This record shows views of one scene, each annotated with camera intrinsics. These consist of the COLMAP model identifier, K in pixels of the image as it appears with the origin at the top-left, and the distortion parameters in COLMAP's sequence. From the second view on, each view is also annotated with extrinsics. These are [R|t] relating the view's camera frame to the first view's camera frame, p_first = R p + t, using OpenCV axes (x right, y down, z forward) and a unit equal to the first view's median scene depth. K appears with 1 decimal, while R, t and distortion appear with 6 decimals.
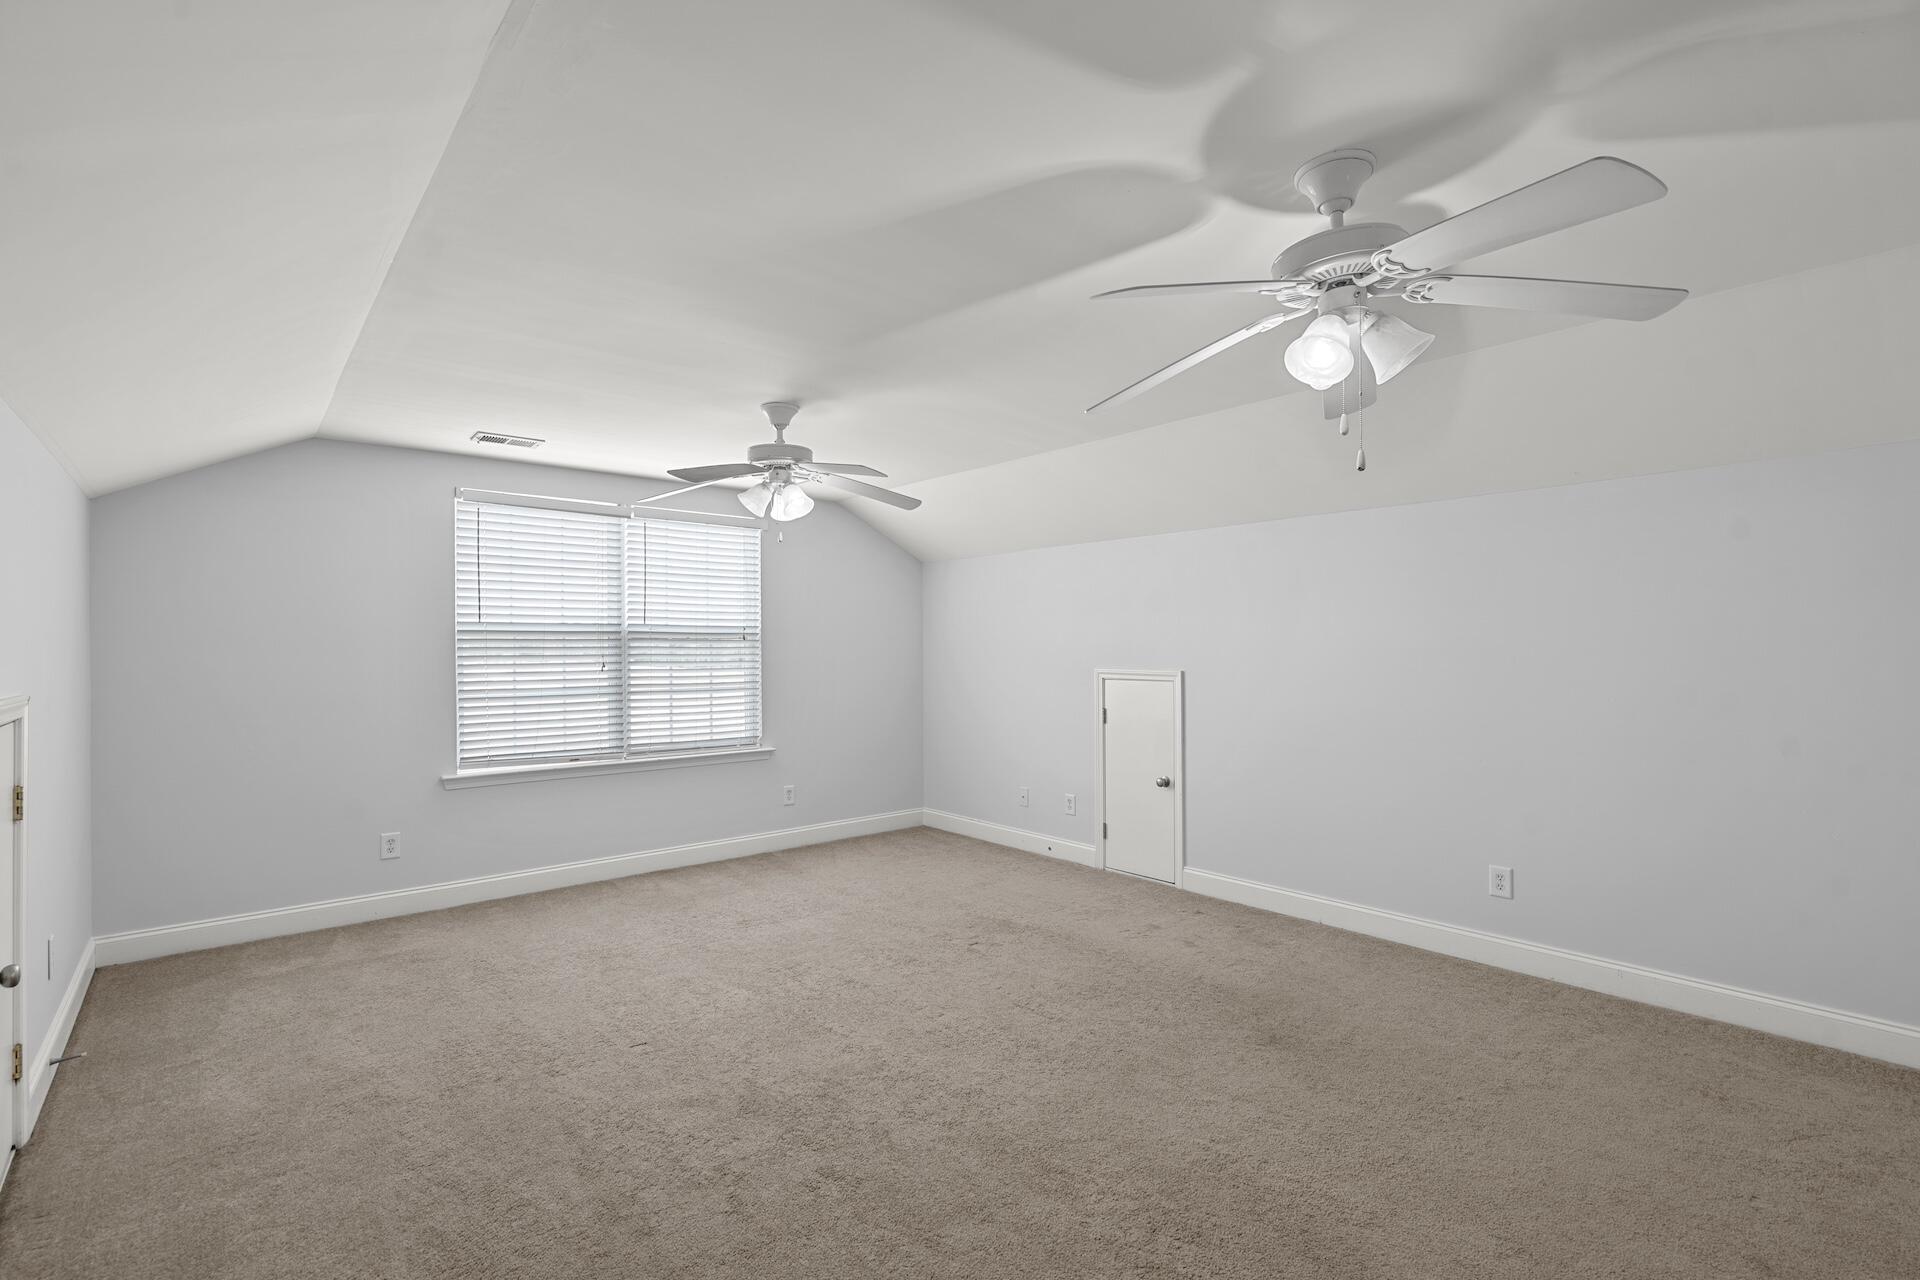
lens RADIAL K [[866.9, 0, 961.9], [0, 866.9, 643.0], [0, 0, 1]] dist [-0.000956, -0.000529]
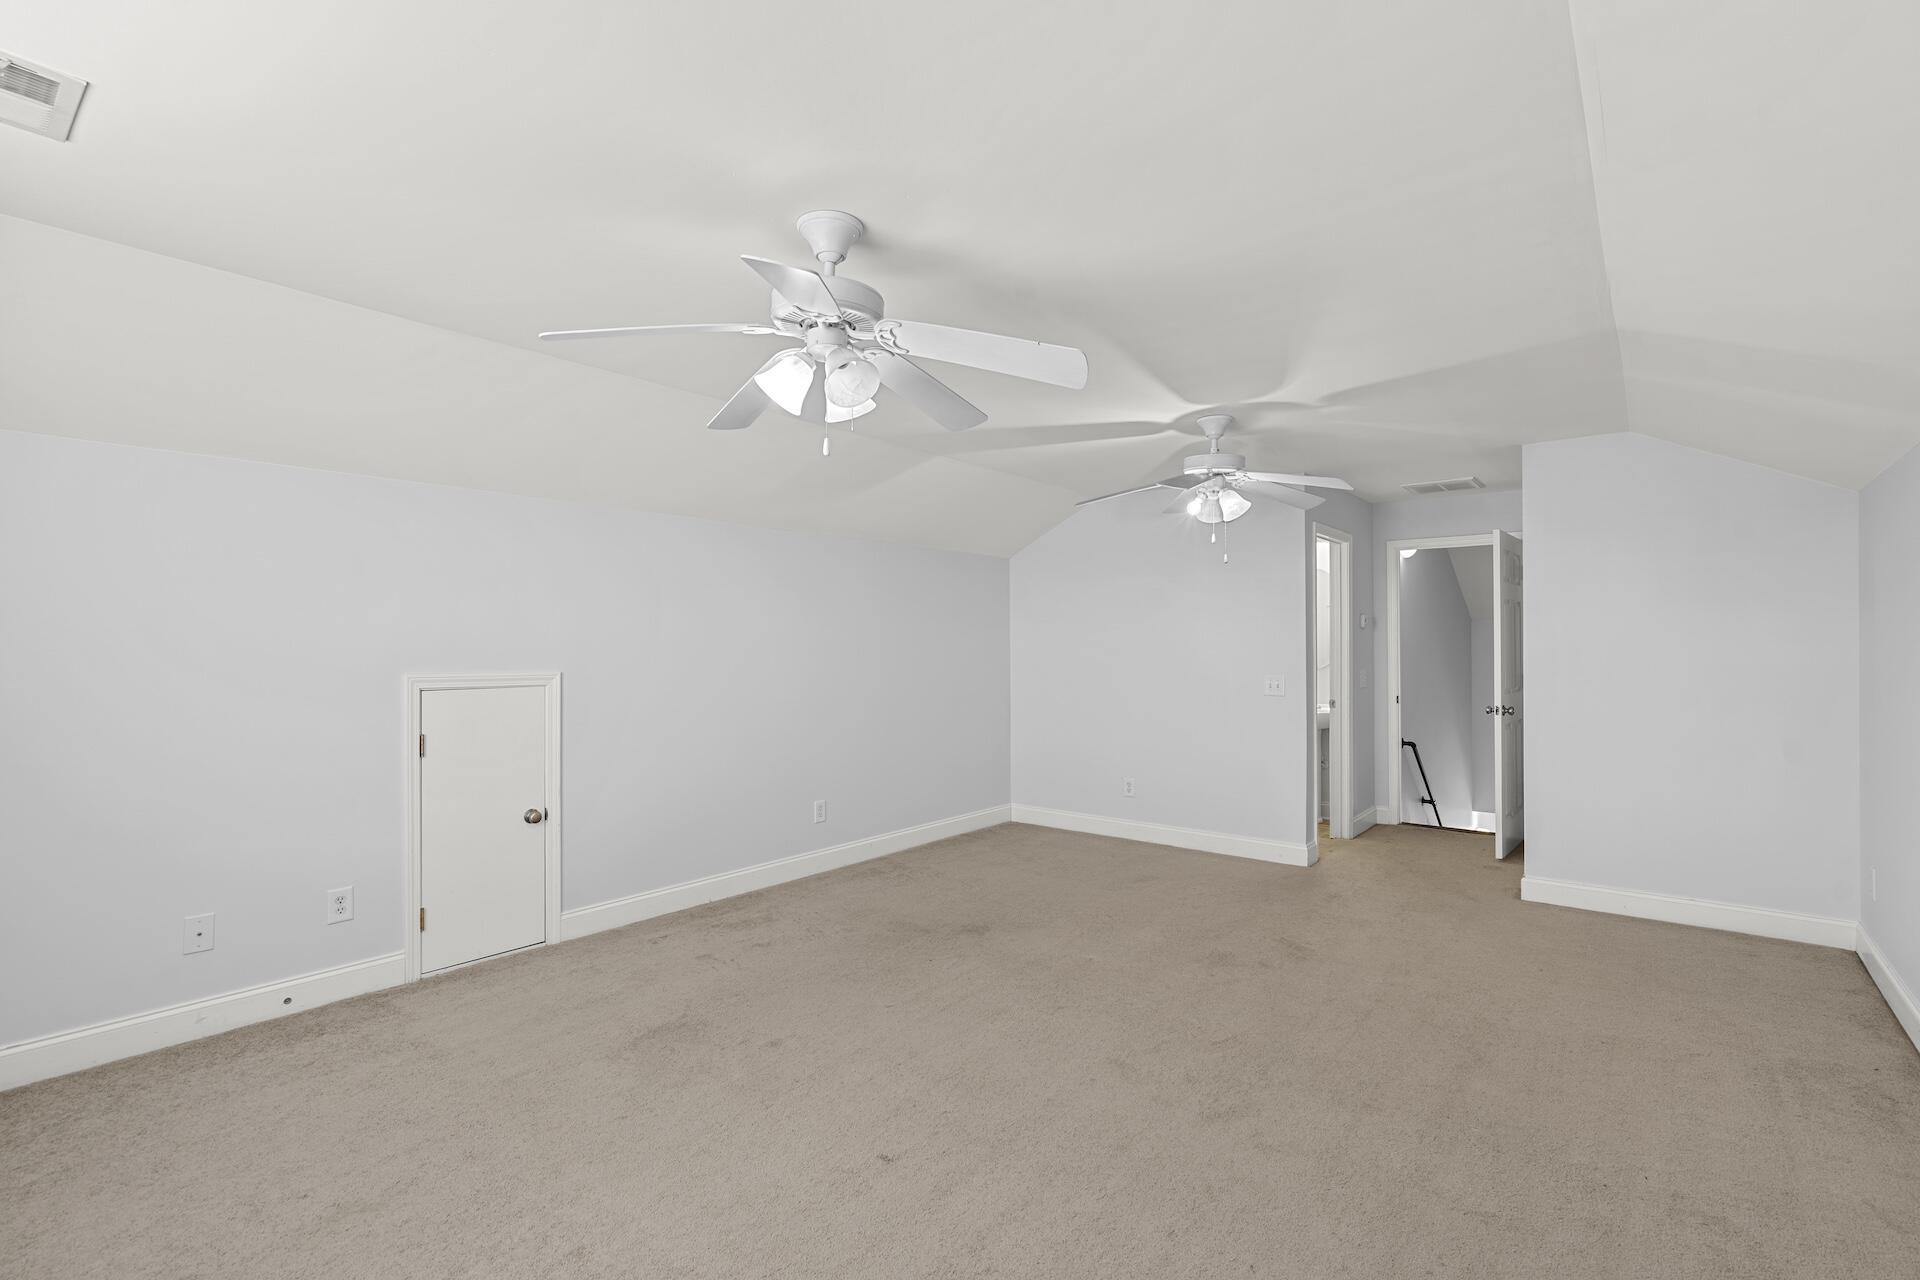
lens RADIAL K [[866.9, 0, 962.3], [0, 866.9, 646.2], [0, 0, 1]] dist [-0.000956, -0.000529]
pose [[-0.184549, 0.014688, 0.982713, -0.607180], [0.003530, 0.999892, -0.014282, 0.020588], [-0.982817, 0.000833, -0.184581, 0.770984]]
